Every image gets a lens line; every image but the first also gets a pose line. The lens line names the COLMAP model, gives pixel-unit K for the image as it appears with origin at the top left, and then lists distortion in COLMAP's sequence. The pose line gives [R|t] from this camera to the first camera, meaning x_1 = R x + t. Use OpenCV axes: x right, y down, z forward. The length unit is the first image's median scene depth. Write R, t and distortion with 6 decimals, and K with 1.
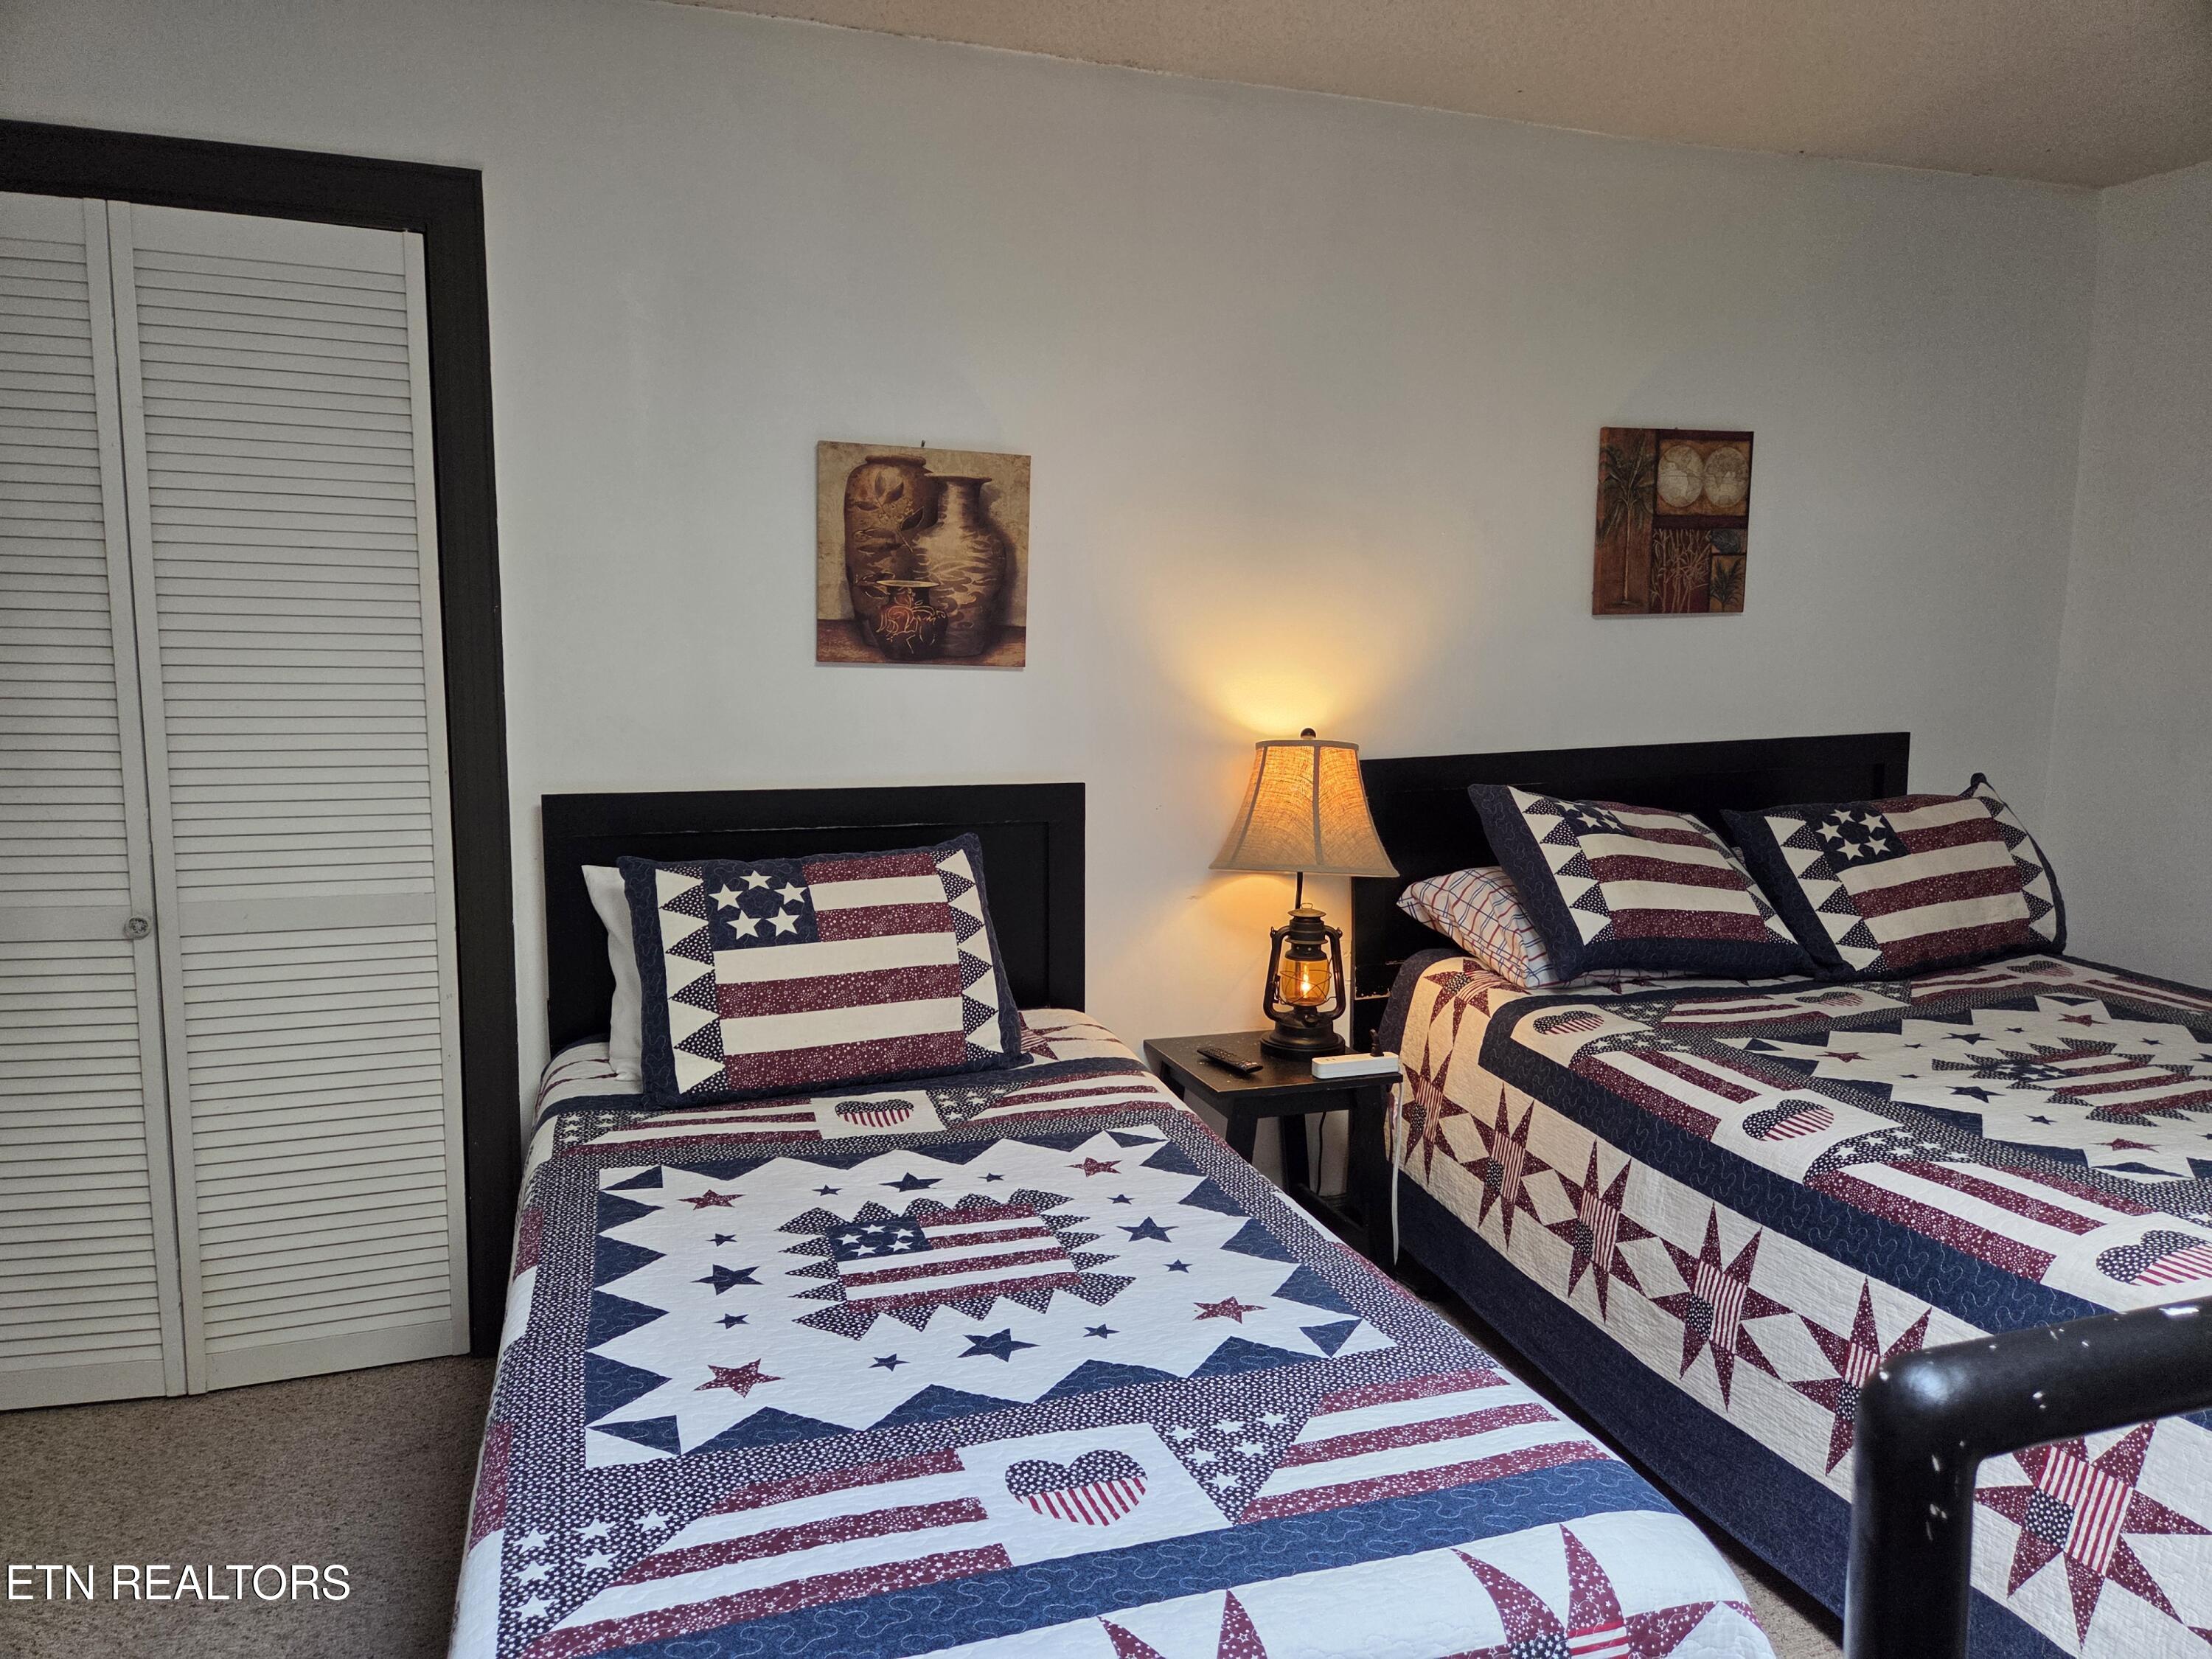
lens RADIAL K [[1476.9, 0, 1092.6], [0, 1476.9, 840.2], [0, 0, 1]] dist [0.072604, -0.071807]
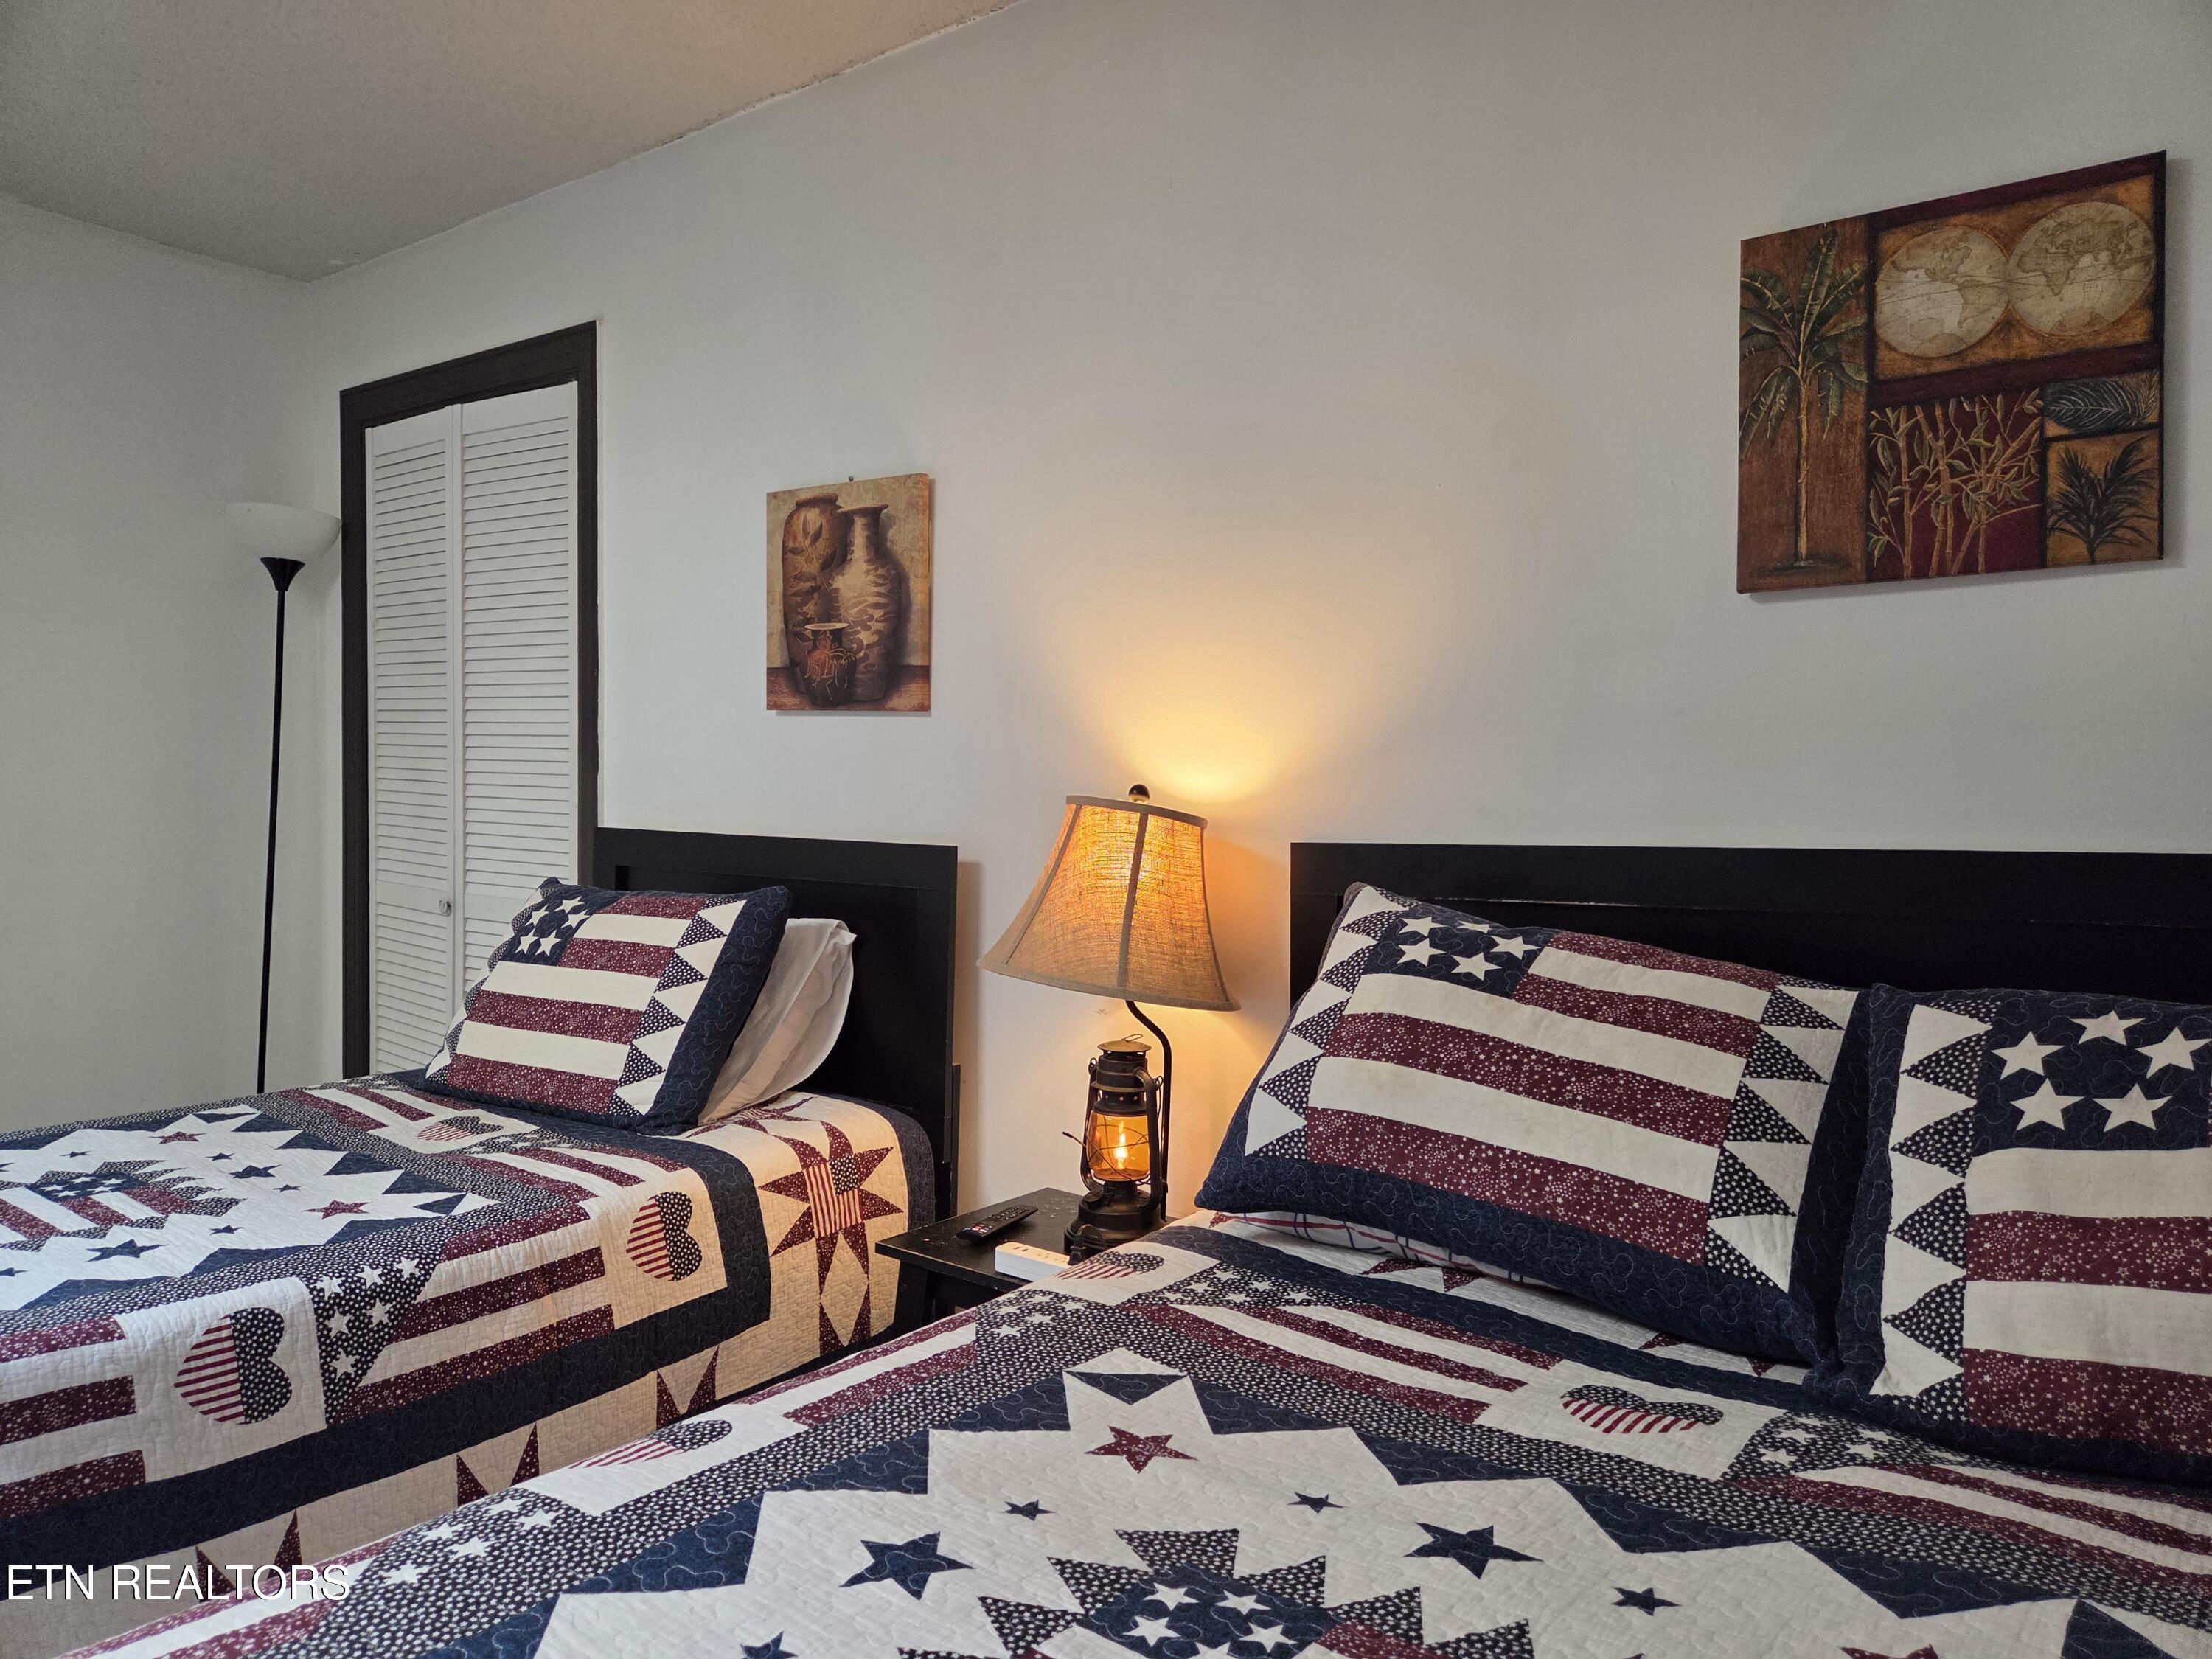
lens RADIAL K [[1476.9, 0, 1092.6], [0, 1476.9, 840.2], [0, 0, 1]] dist [0.072604, -0.071807]
pose [[0.560083, 0.034723, -0.827709, 0.761165], [-0.122320, 0.991636, -0.041170, -0.018228], [0.819356, 0.124304, 0.559646, 0.620592]]
